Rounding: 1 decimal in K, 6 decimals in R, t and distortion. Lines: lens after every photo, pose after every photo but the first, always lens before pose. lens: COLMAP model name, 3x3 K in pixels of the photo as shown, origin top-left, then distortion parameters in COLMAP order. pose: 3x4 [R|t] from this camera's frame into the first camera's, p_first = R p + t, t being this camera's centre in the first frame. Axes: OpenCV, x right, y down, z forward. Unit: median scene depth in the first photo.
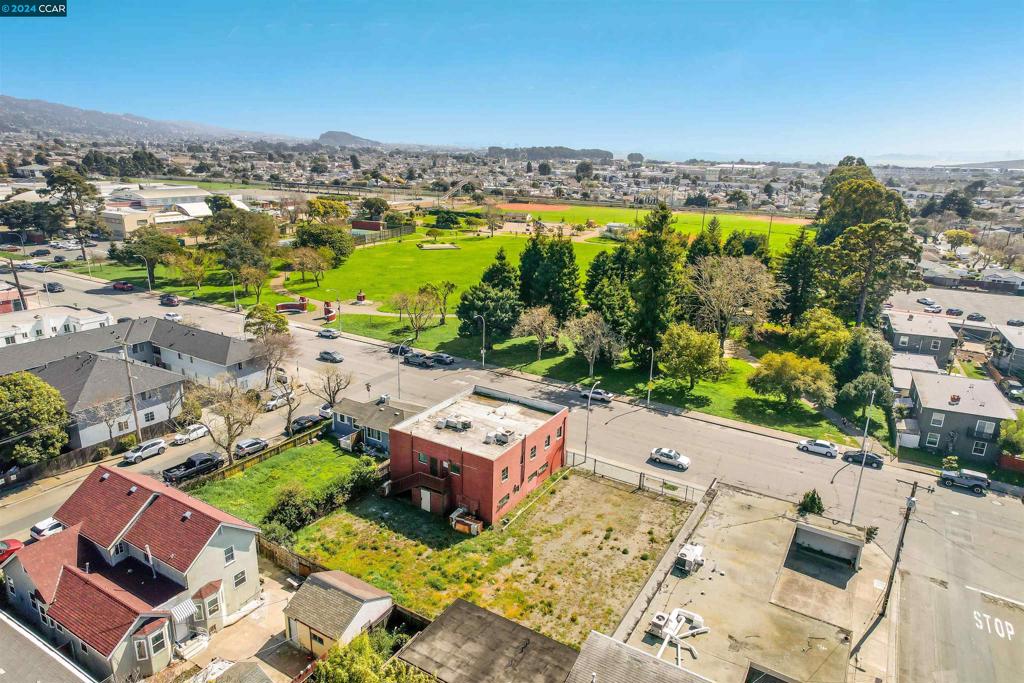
lens RADIAL K [[651.8, 0, 509.1], [0, 651.8, 342.3], [0, 0, 1]] dist [0.002685, 0.009985]
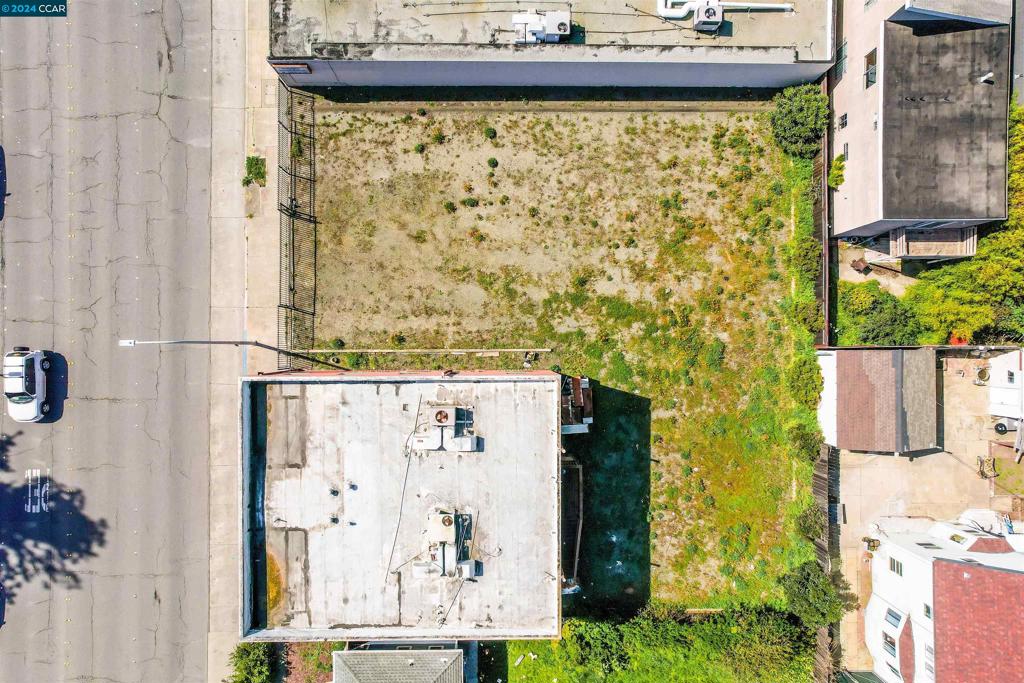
lens RADIAL K [[609.4, 0, 512.2], [0, 609.4, 349.8], [0, 0, 1]] dist [-0.005424, -0.000695]
pose [[-0.523572, -0.851339, -0.033063, 0.030249], [0.220380, -0.172816, 0.959983, -0.293890], [-0.822985, 0.495334, 0.278100, 0.919713]]
